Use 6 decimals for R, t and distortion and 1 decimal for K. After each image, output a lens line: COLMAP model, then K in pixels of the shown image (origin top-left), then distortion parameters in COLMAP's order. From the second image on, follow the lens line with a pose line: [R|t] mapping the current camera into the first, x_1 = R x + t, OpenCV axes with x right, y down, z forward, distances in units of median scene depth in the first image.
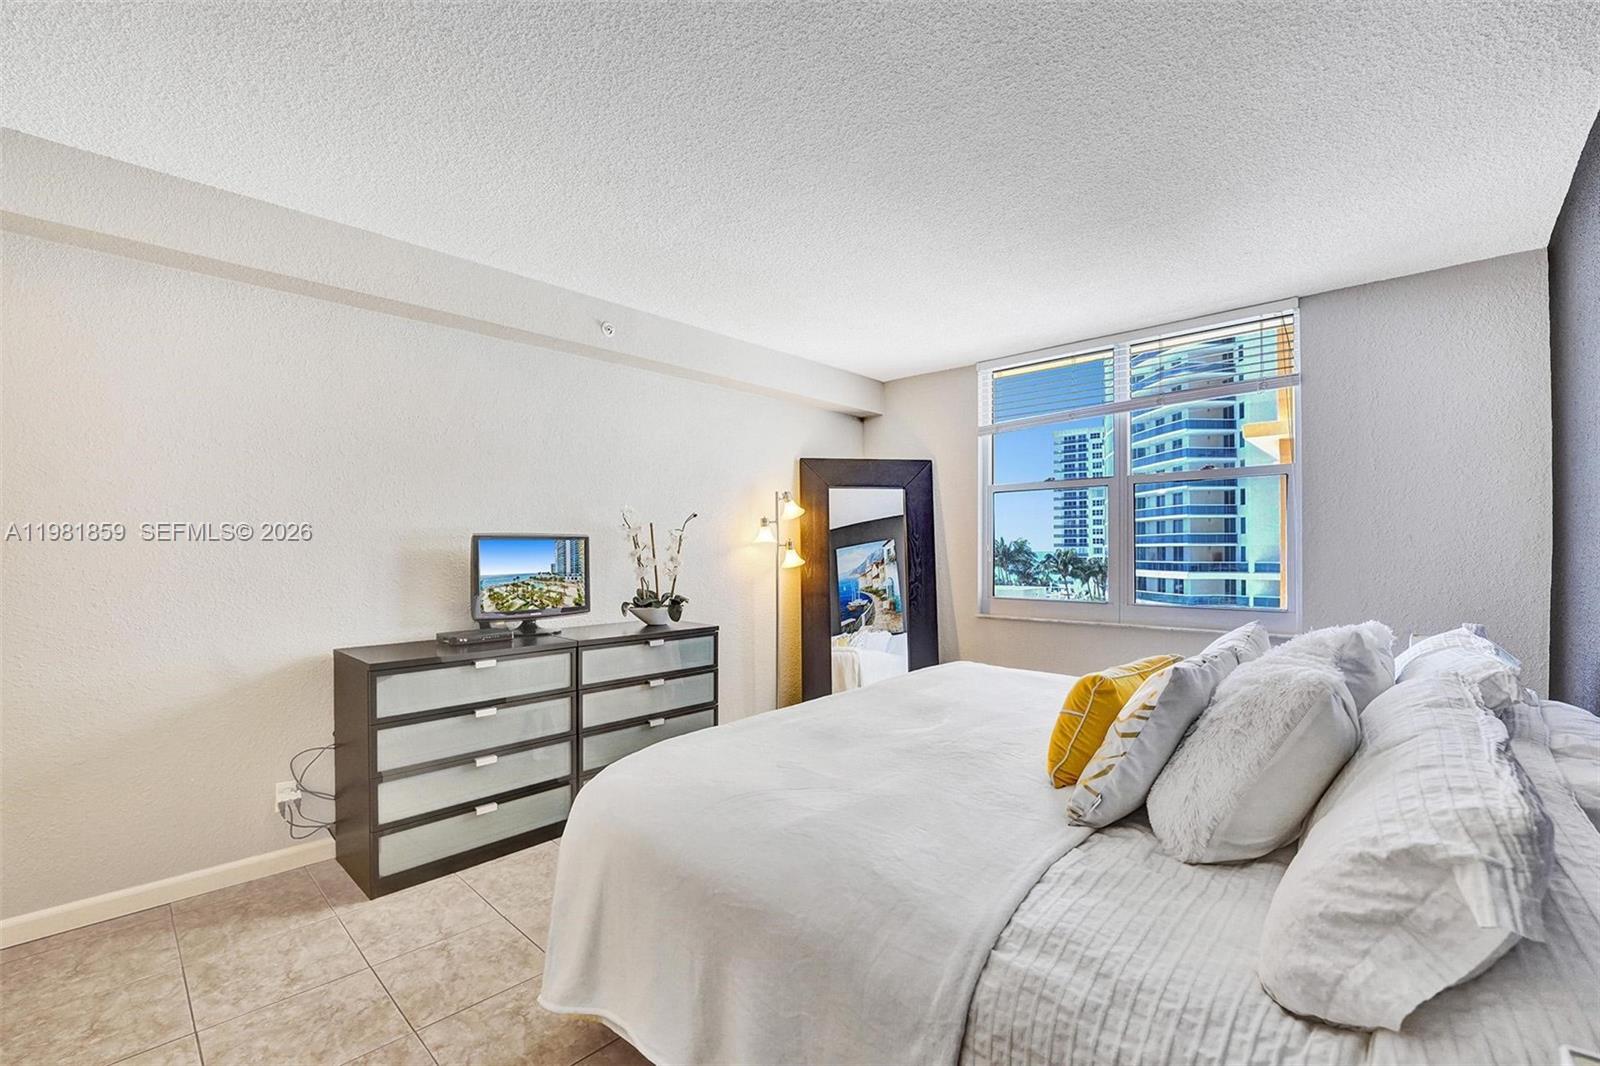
lens RADIAL K [[668.5, 0, 785.9], [0, 668.5, 540.8], [0, 0, 1]] dist [-0.033618, -0.000268]
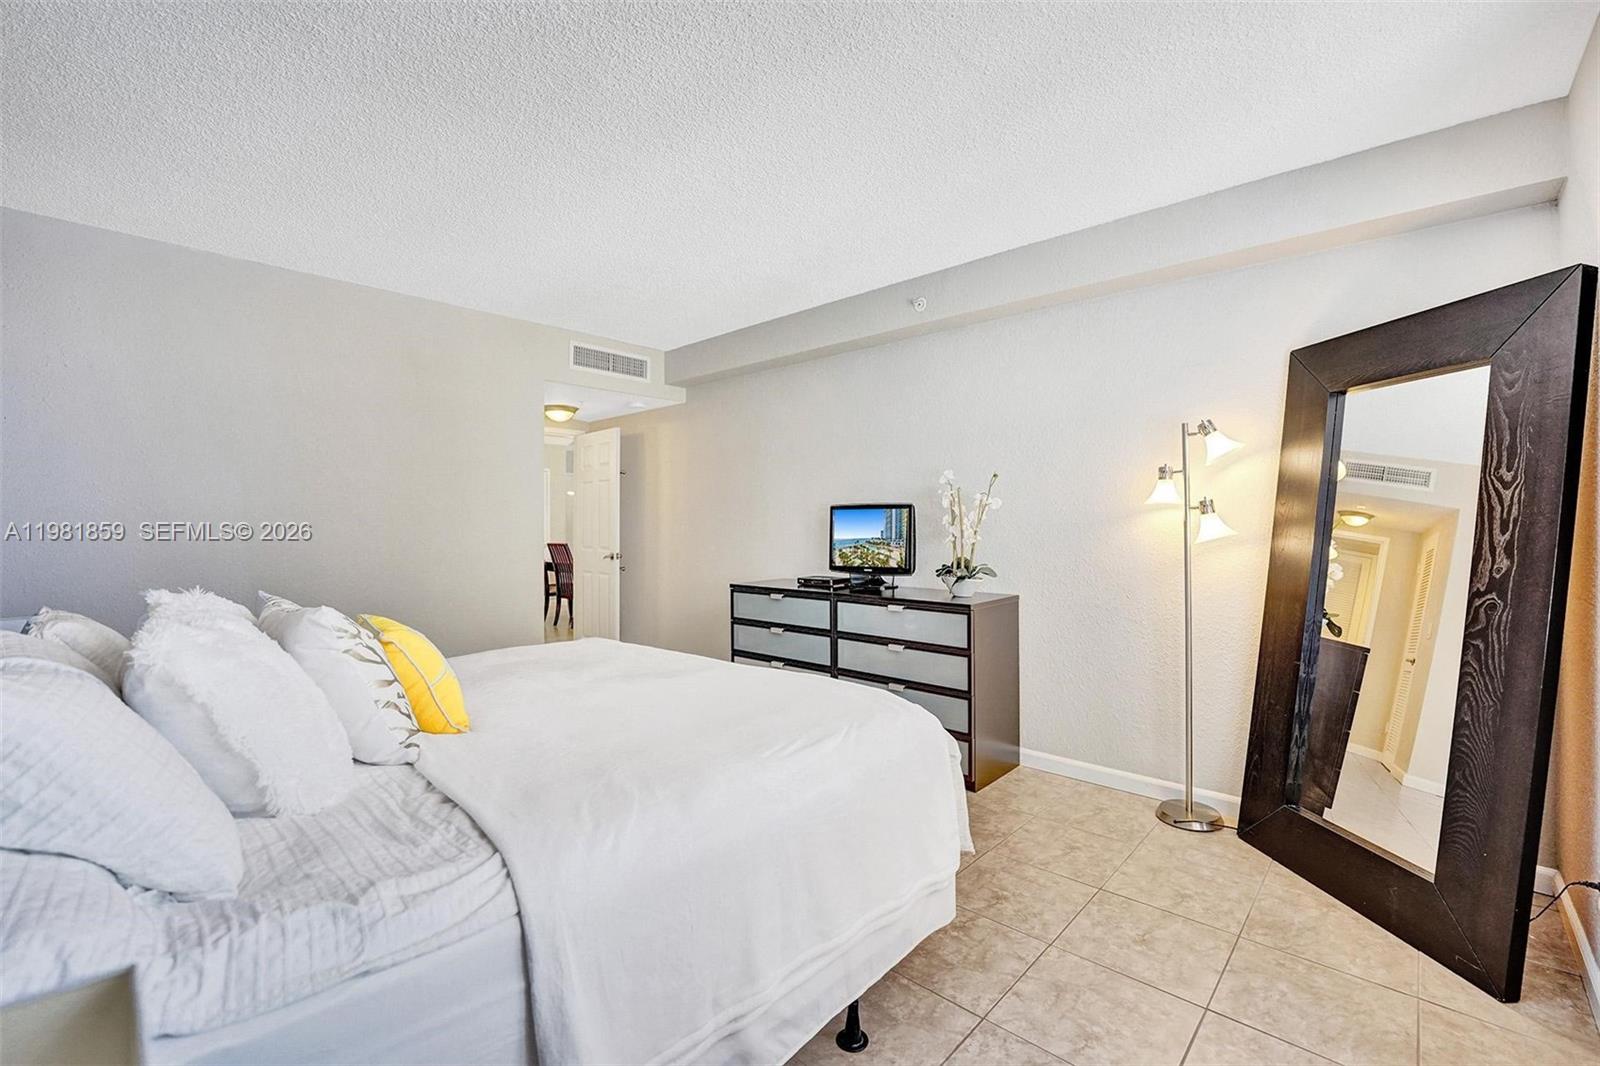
lens RADIAL K [[668.5, 0, 785.9], [0, 668.5, 540.8], [0, 0, 1]] dist [-0.033618, -0.000268]
pose [[-0.005237, 0.032614, -0.999454, 0.797317], [0.026964, 0.999109, 0.032462, 0.009869], [0.999623, -0.026779, -0.006111, 0.807550]]
